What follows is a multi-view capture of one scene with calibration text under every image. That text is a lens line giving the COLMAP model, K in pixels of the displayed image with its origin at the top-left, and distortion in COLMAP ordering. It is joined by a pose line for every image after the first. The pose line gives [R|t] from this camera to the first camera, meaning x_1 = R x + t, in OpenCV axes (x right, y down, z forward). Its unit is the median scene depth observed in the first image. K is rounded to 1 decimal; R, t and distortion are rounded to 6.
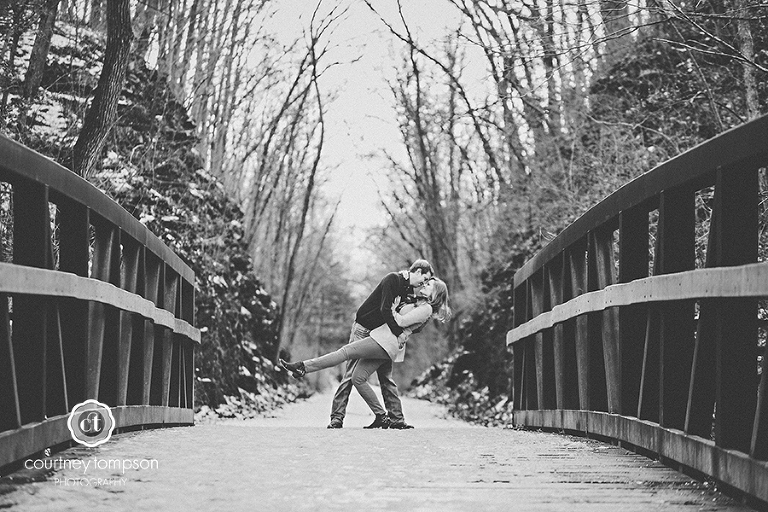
lens RADIAL K [[4398.2, 0, 384.0], [0, 4398.2, 256.0], [0, 0, 1]] dist [-0.014620, 2.538787]
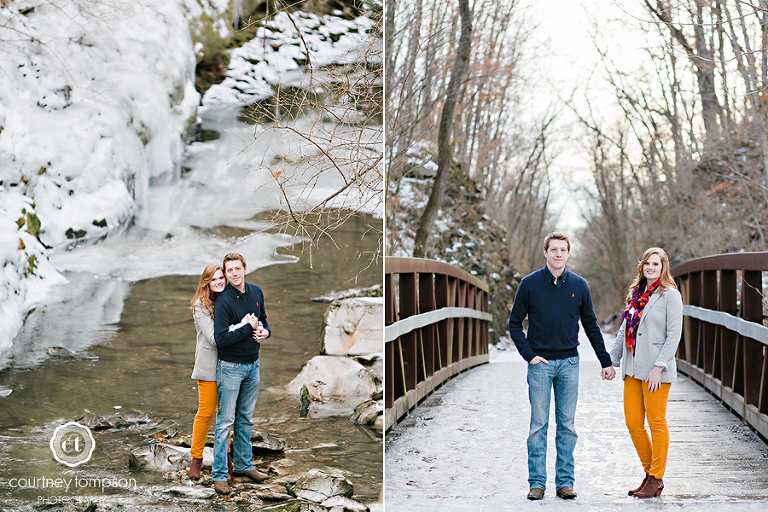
lens RADIAL K [[1854.2, 0, 384.0], [0, 1854.2, 256.0], [0, 0, 1]] dist [-0.259591, 0.028607]
pose [[0.994257, -0.018696, -0.105369, -0.001744], [0.015654, 0.999439, -0.029618, 0.020110], [0.105863, 0.027799, 0.993992, 0.218606]]
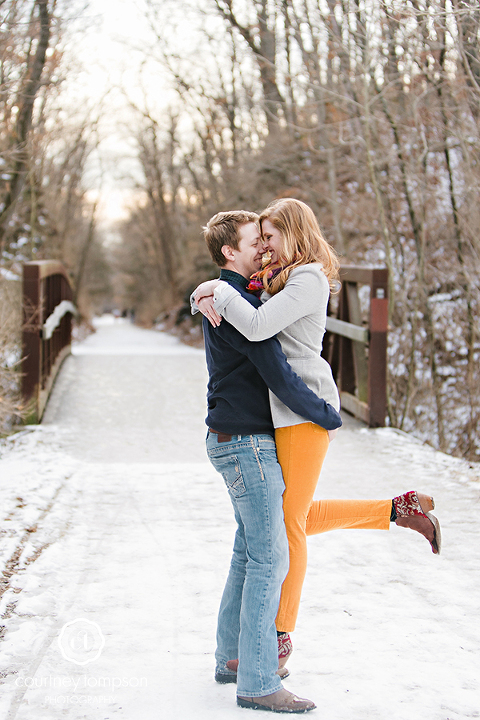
lens RADIAL K [[1462.6, 0, 240.0], [0, 1462.6, 360.0], [0, 0, 1]] dist [0.002358, 0.016232]
pose [[0.999374, -0.002073, 0.035305, 0.017954], [0.000670, 0.999212, 0.039681, 0.018782], [-0.035360, -0.039633, 0.998588, 0.384921]]
